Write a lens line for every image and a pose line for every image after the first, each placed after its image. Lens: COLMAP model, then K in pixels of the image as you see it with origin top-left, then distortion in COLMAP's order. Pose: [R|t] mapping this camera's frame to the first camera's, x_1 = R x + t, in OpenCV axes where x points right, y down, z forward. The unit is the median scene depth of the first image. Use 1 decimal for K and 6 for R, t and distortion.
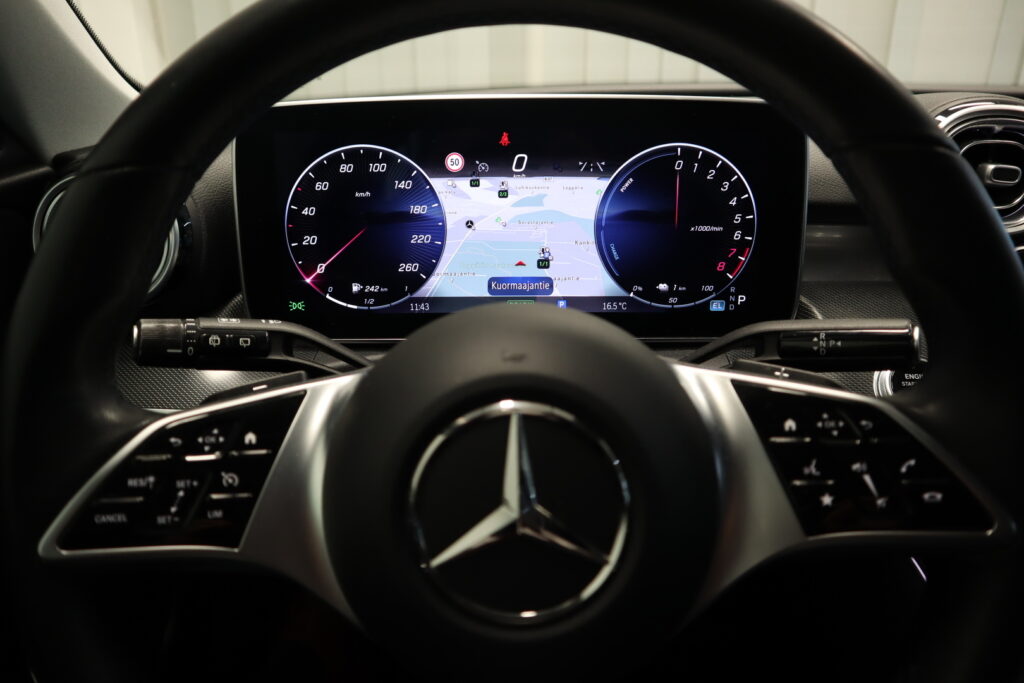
lens RADIAL K [[717.0, 0, 509.7], [0, 717.0, 335.9], [0, 0, 1]] dist [-0.120810, 0.078097]
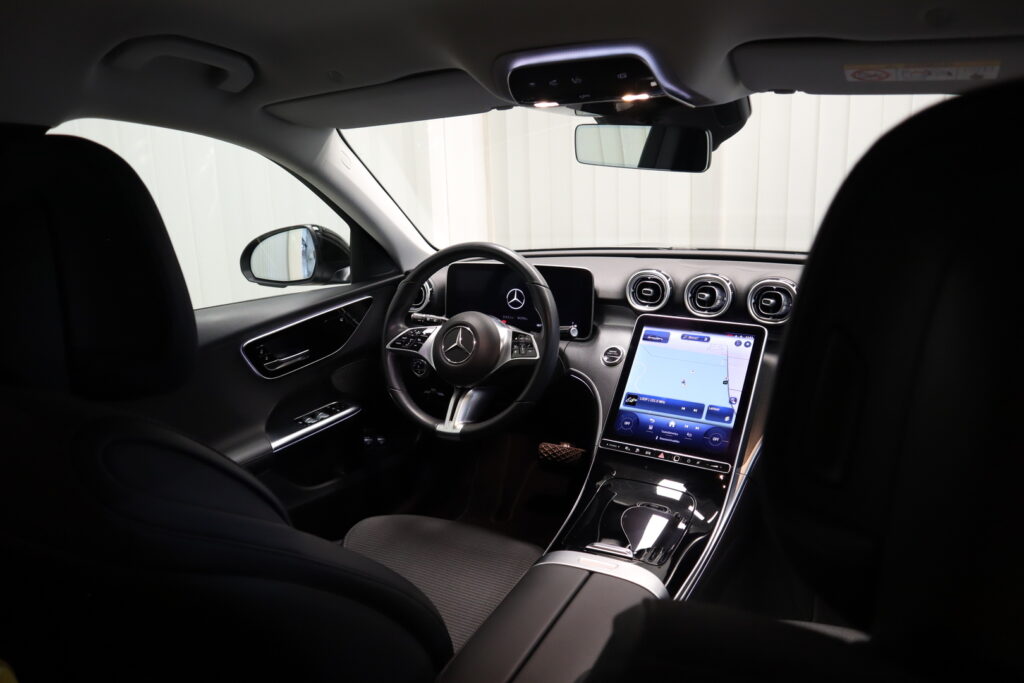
lens RADIAL K [[717.0, 0, 511.6], [0, 717.0, 343.4], [0, 0, 1]] dist [-0.120810, 0.078097]
pose [[0.891407, 0.091925, -0.443782, 1.598543], [-0.137775, 0.987834, -0.072122, 0.318136], [0.431754, 0.125432, 0.893228, -2.147161]]
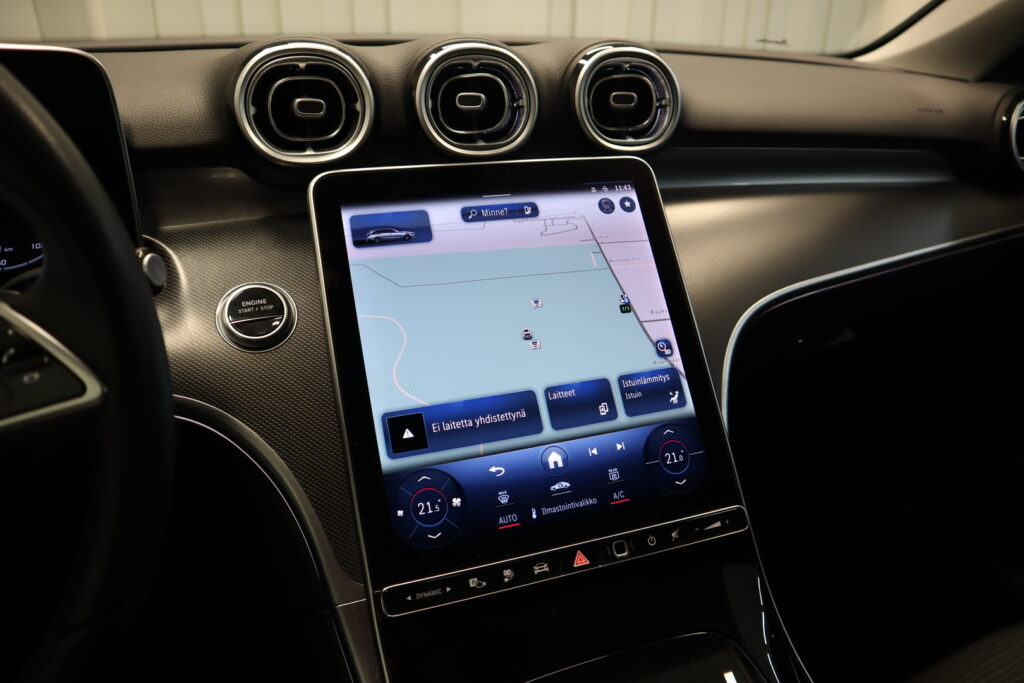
lens RADIAL K [[717.0, 0, 515.8], [0, 717.0, 340.0], [0, 0, 1]] dist [-0.120810, 0.078097]
pose [[0.898558, -0.161107, 0.408214, 0.479631], [0.138016, 0.986722, 0.085623, 0.075559], [-0.416589, -0.020597, 0.908862, -0.150389]]
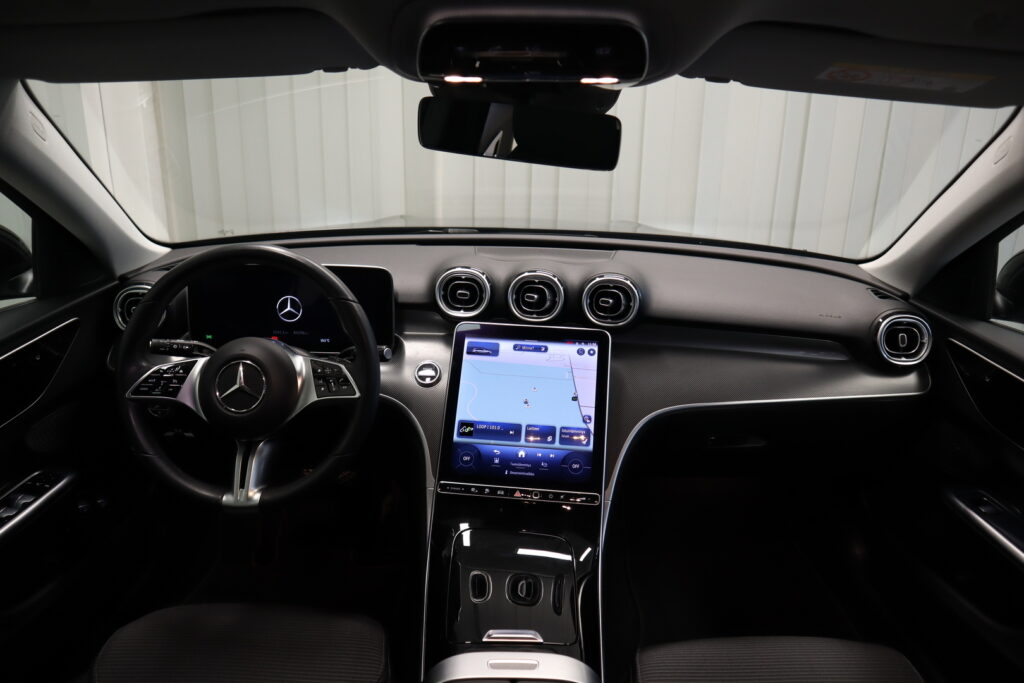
lens RADIAL K [[717.0, 0, 508.6], [0, 717.0, 338.9], [0, 0, 1]] dist [-0.120810, 0.078097]
pose [[0.999528, 0.029012, 0.010144, 0.842901], [-0.028537, 0.998616, -0.044169, 0.054762], [-0.011411, 0.043858, 0.998973, -1.744069]]
